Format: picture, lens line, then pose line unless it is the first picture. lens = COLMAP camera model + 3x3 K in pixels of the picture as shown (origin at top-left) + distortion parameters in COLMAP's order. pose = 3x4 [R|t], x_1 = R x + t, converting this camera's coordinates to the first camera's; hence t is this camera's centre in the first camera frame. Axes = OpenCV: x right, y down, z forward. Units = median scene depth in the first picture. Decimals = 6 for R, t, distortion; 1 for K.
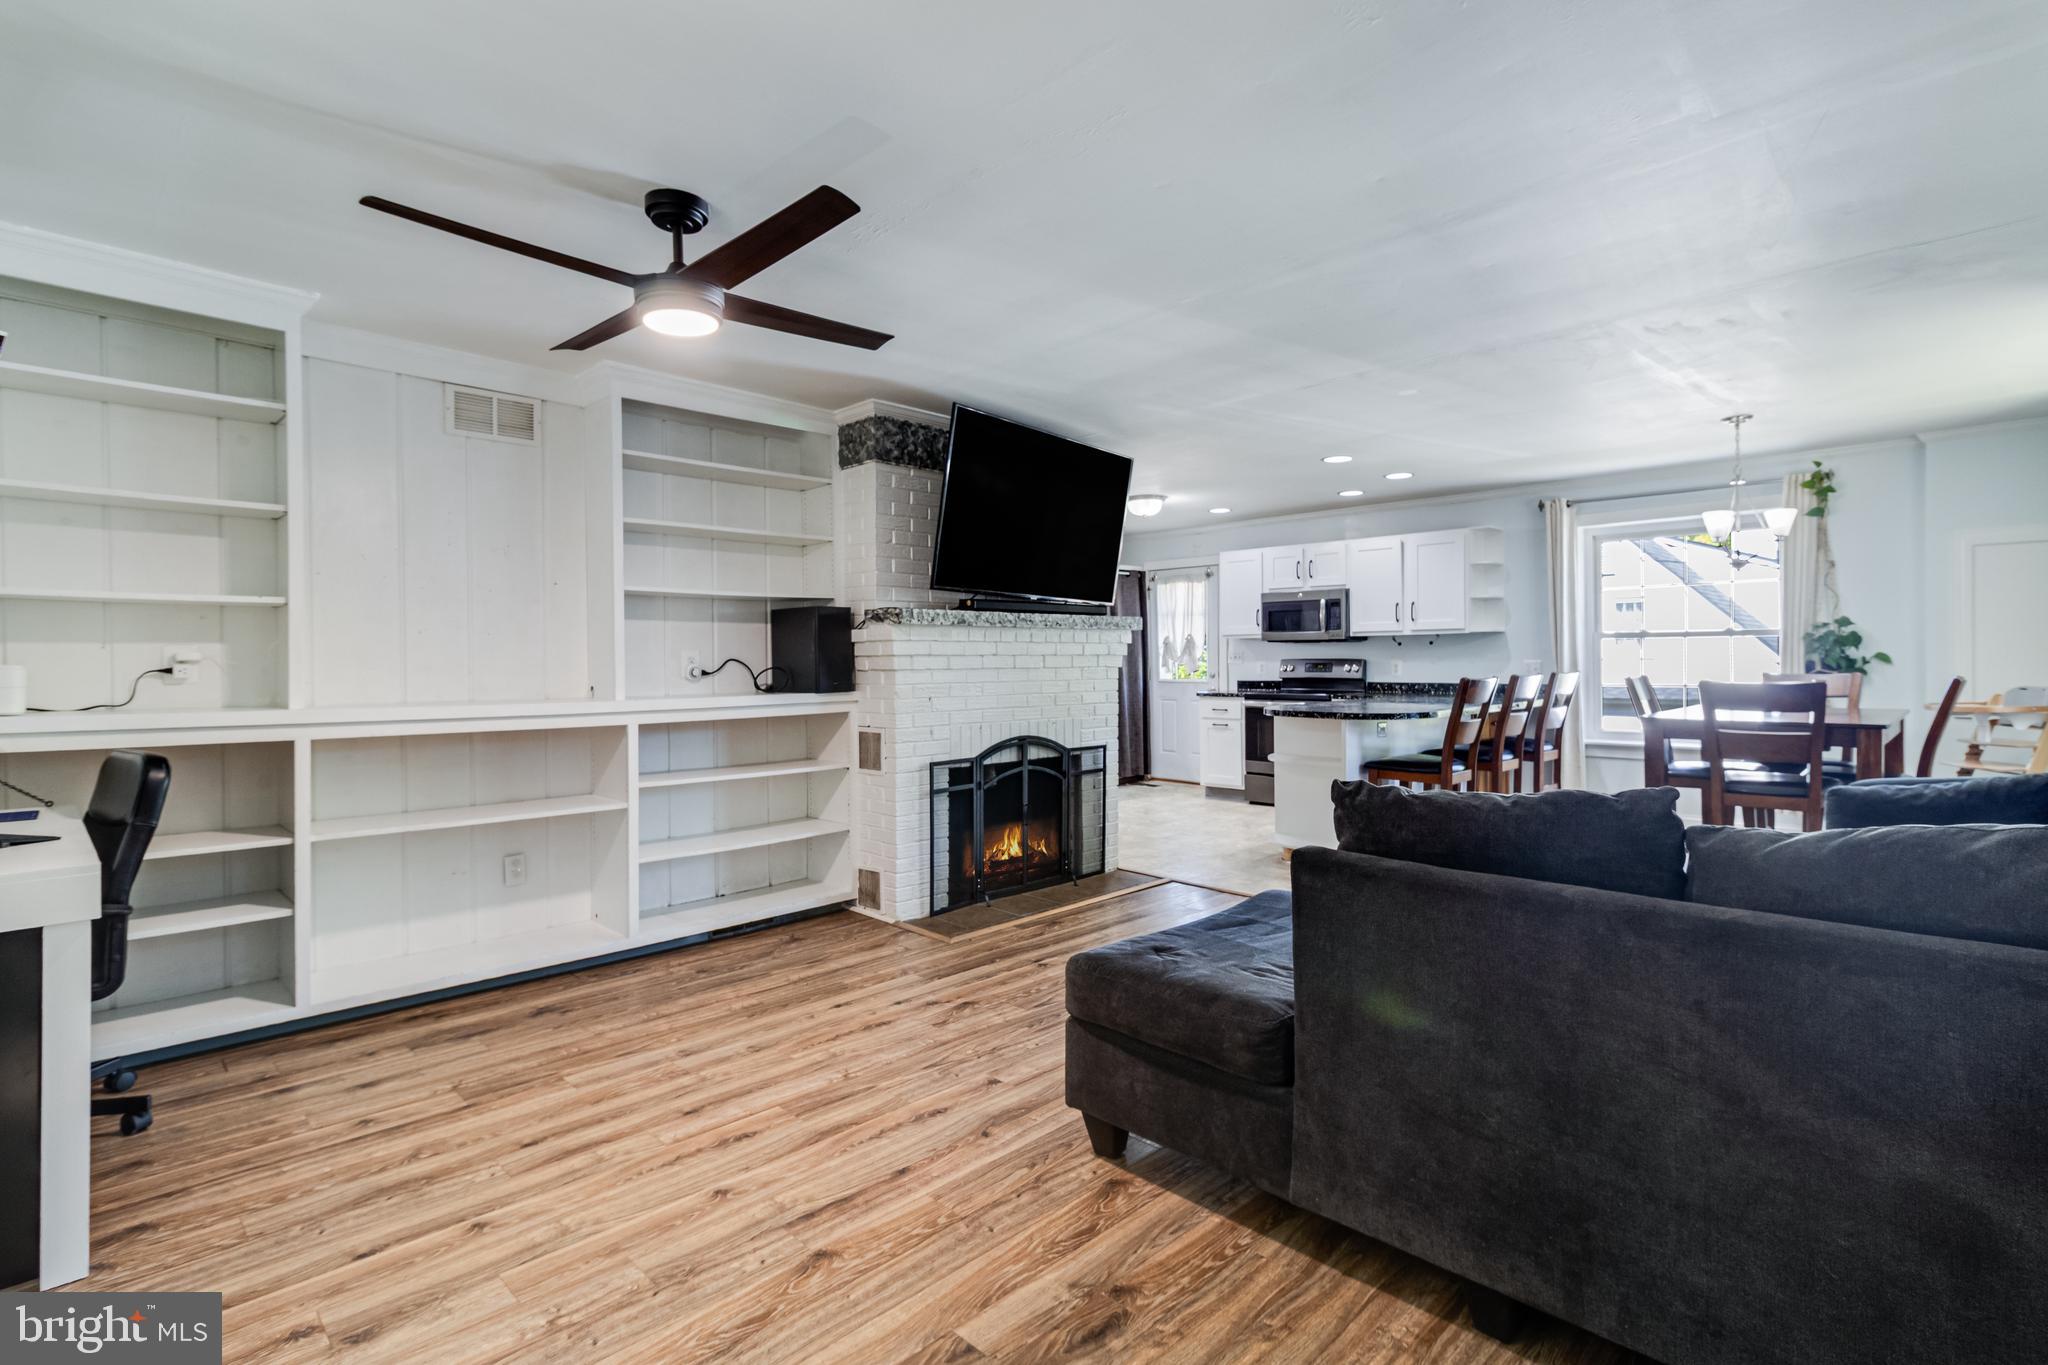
lens RADIAL K [[974.4, 0, 1040.1], [0, 974.4, 661.6], [0, 0, 1]] dist [0.000156, -0.000145]
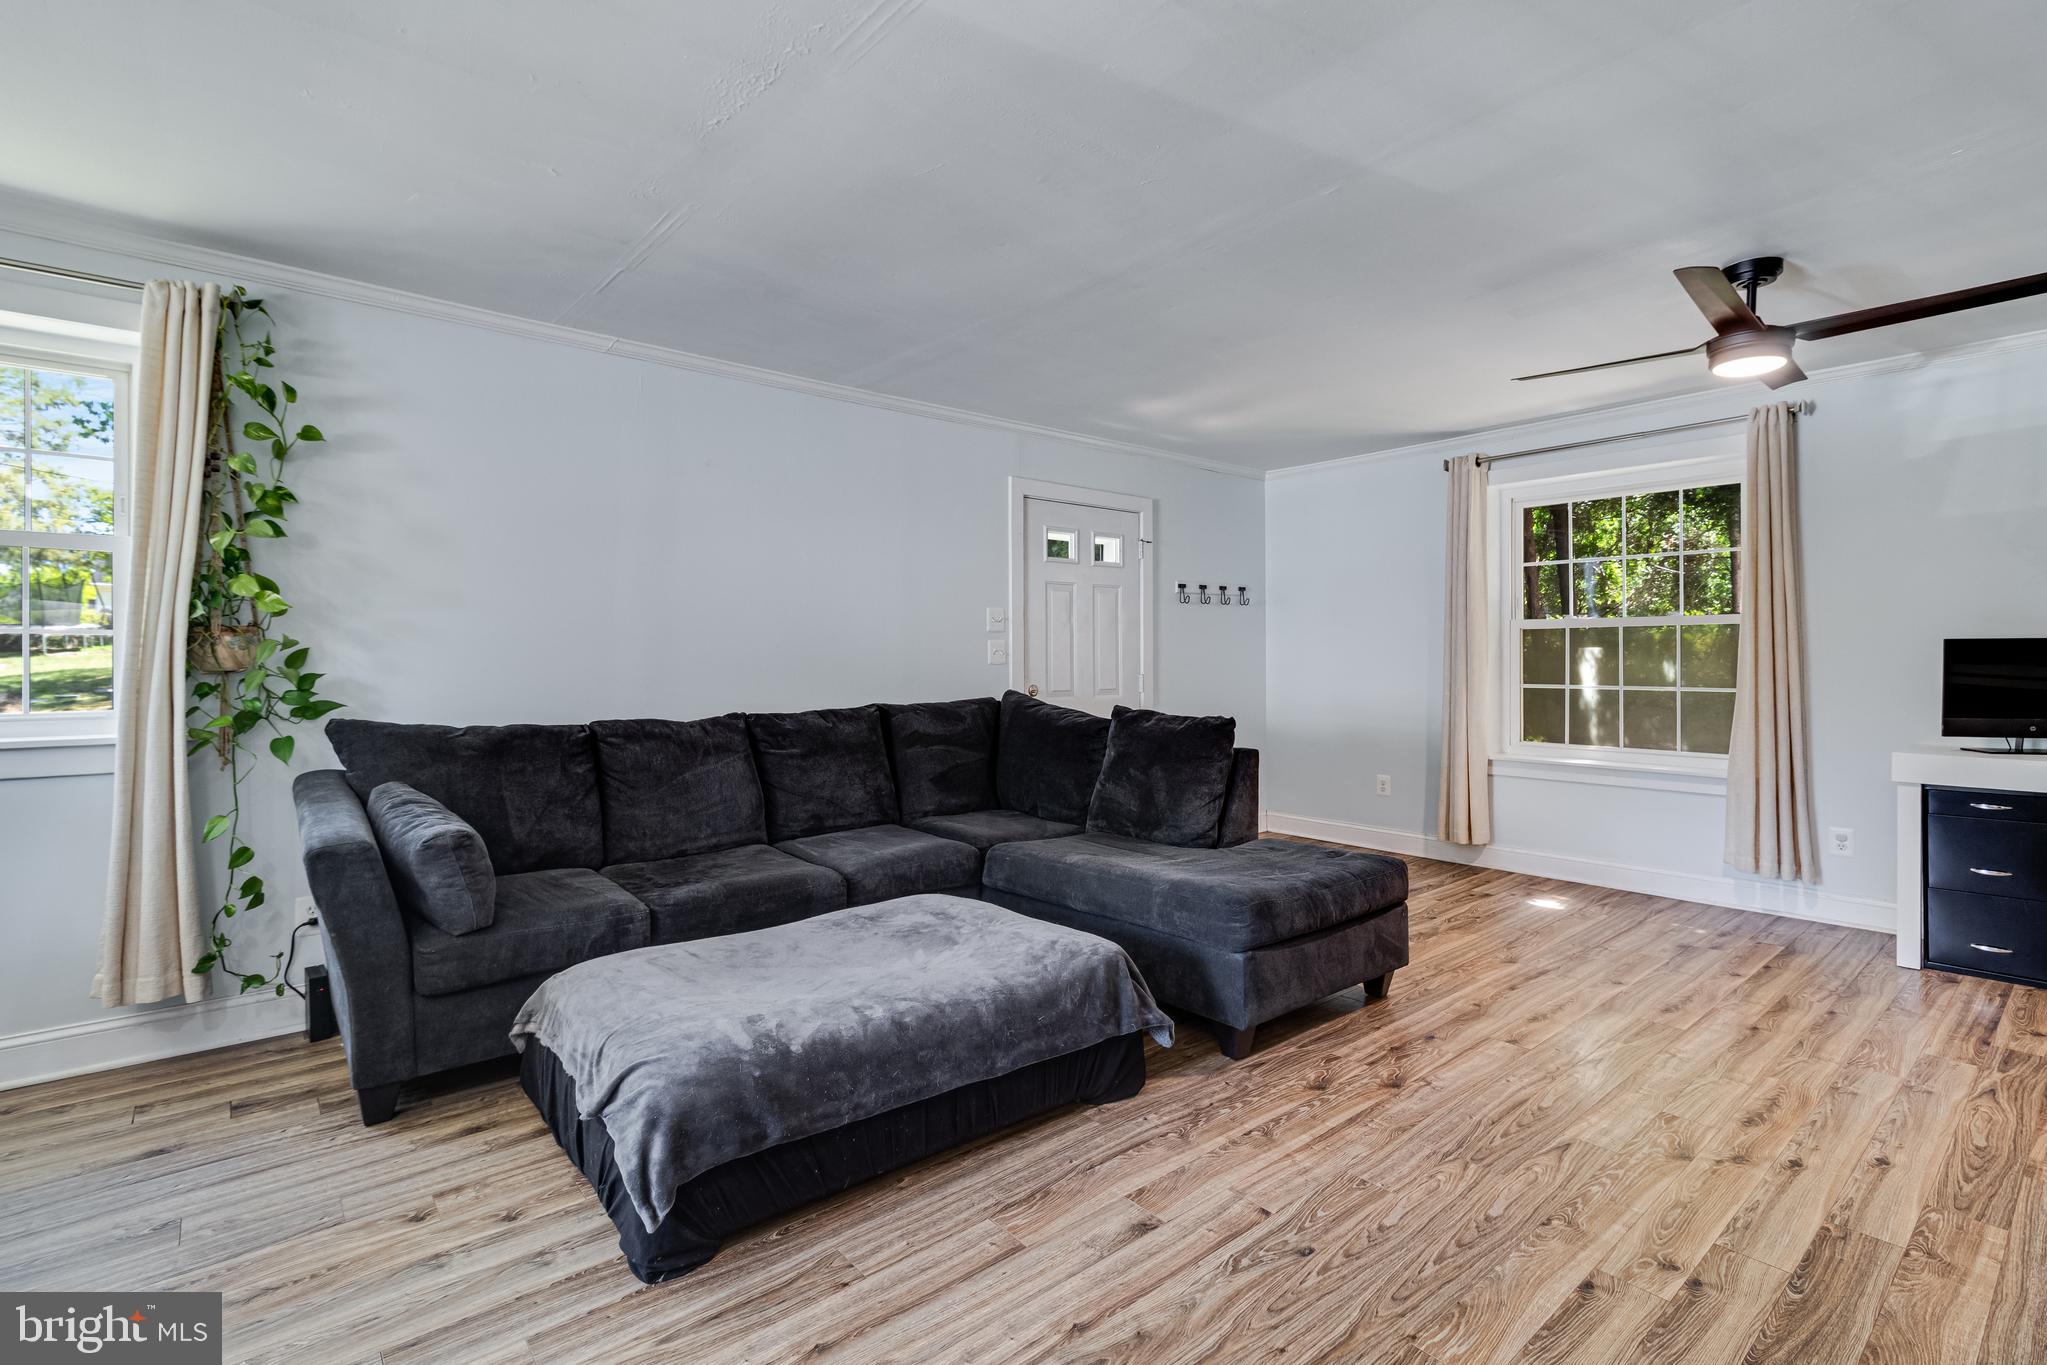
lens RADIAL K [[950.0, 0, 1025.9], [0, 950.0, 661.4], [0, 0, 1]] dist [0.001395, 0.000290]
pose [[-0.995286, 0.010744, 0.096386, 0.236425], [0.010851, 0.999941, 0.000586, 0.002821], [-0.096374, 0.001629, -0.995344, 1.296951]]
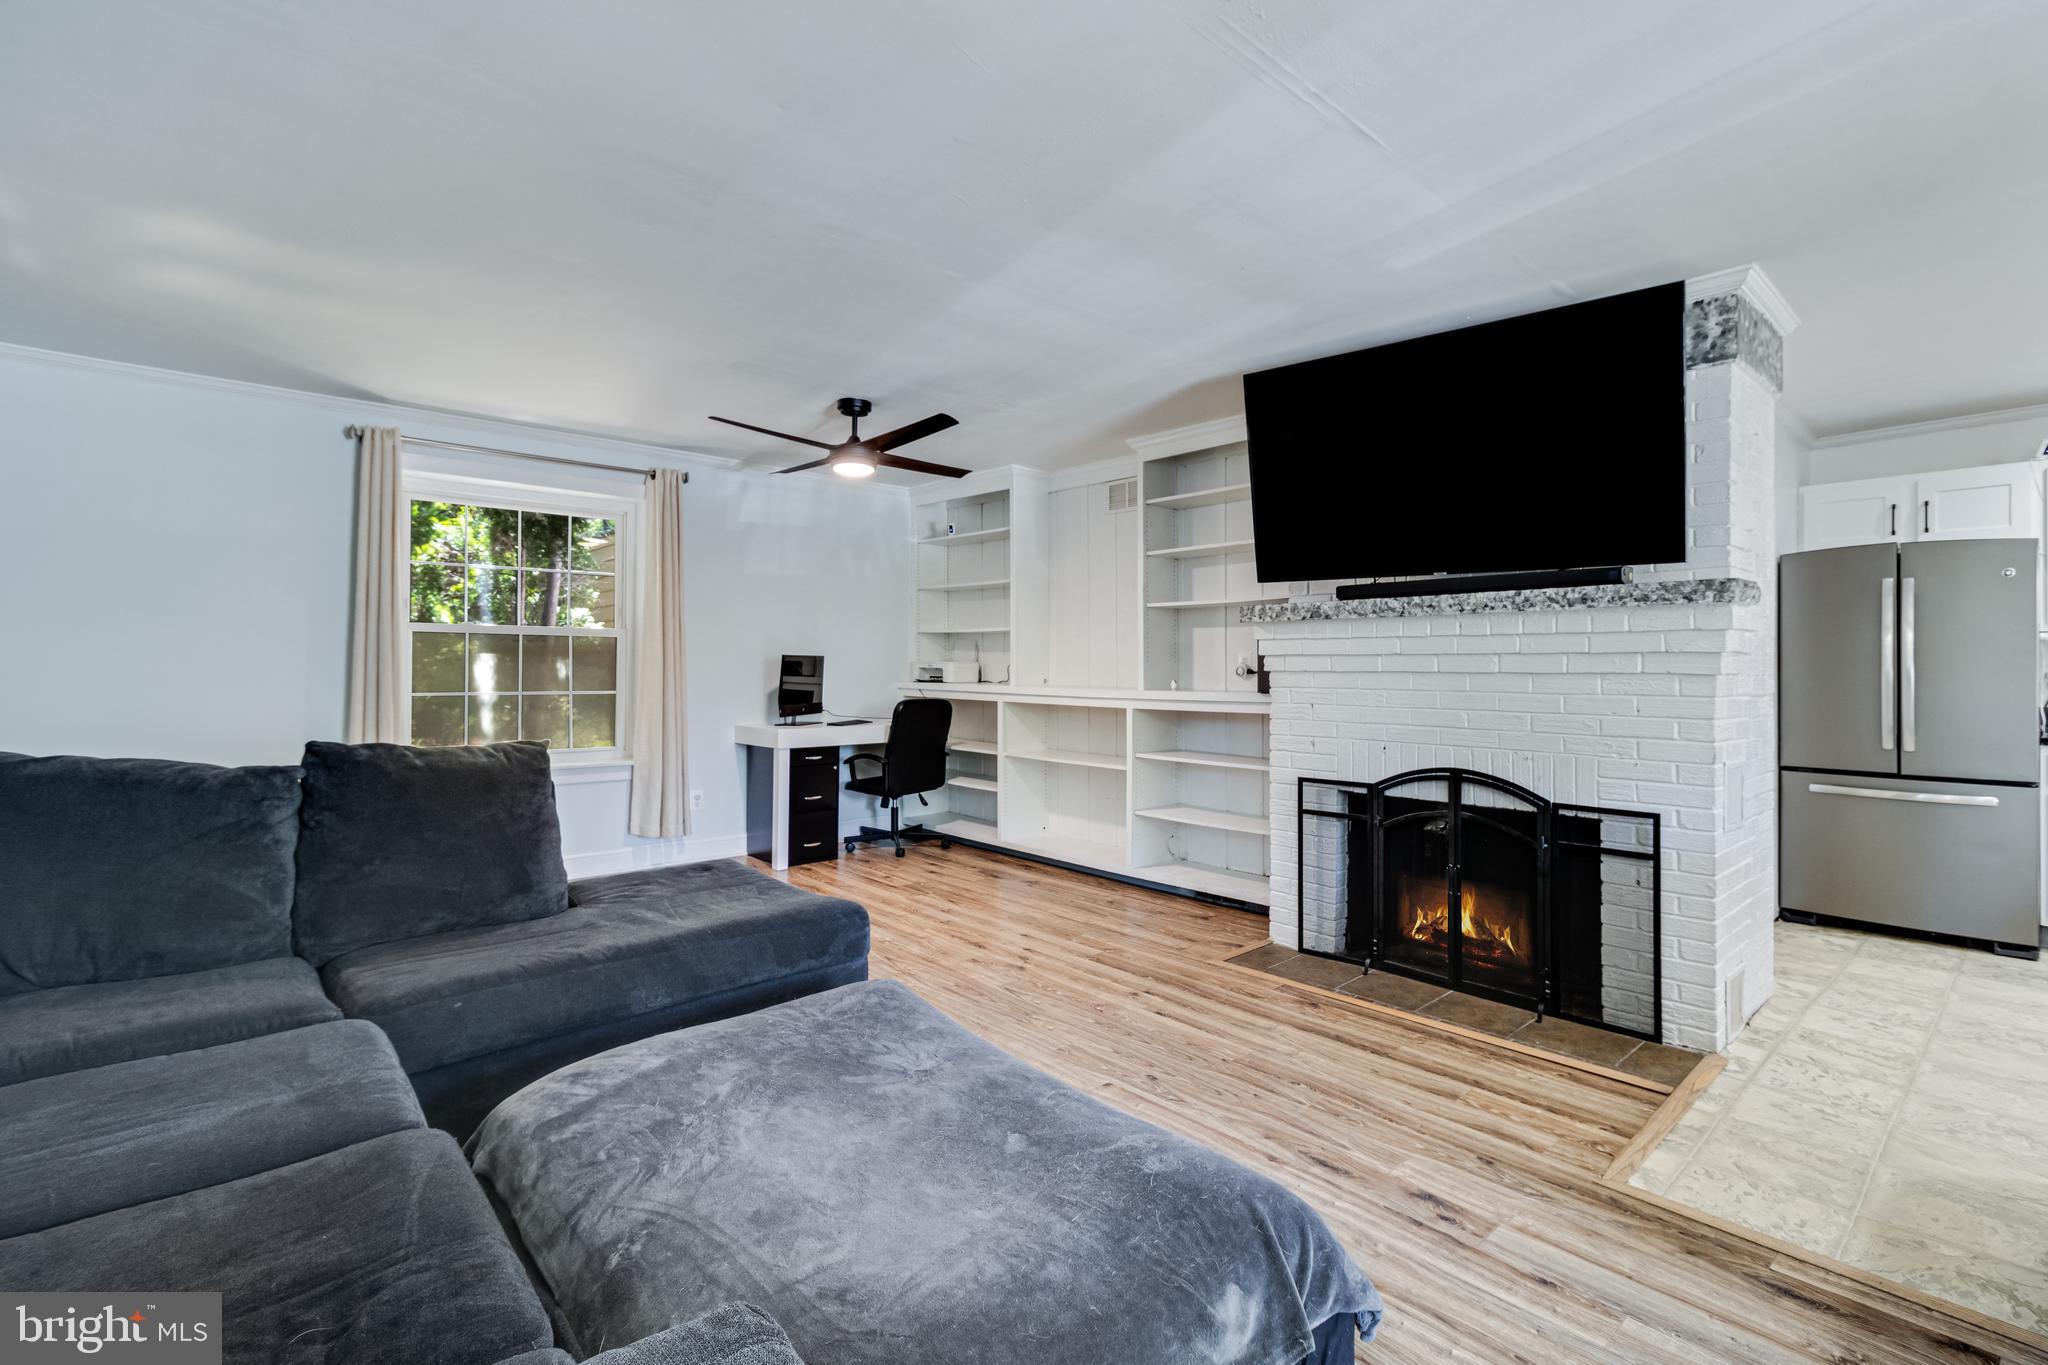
lens RADIAL K [[949.8, 0, 1034.0], [0, 949.8, 667.2], [0, 0, 1]] dist [0.004670, -0.000256]
pose [[-0.060570, 0.008504, -0.998128, 0.770129], [-0.003515, 0.999956, 0.008733, -0.002429], [0.998158, 0.004038, -0.060538, 0.824785]]
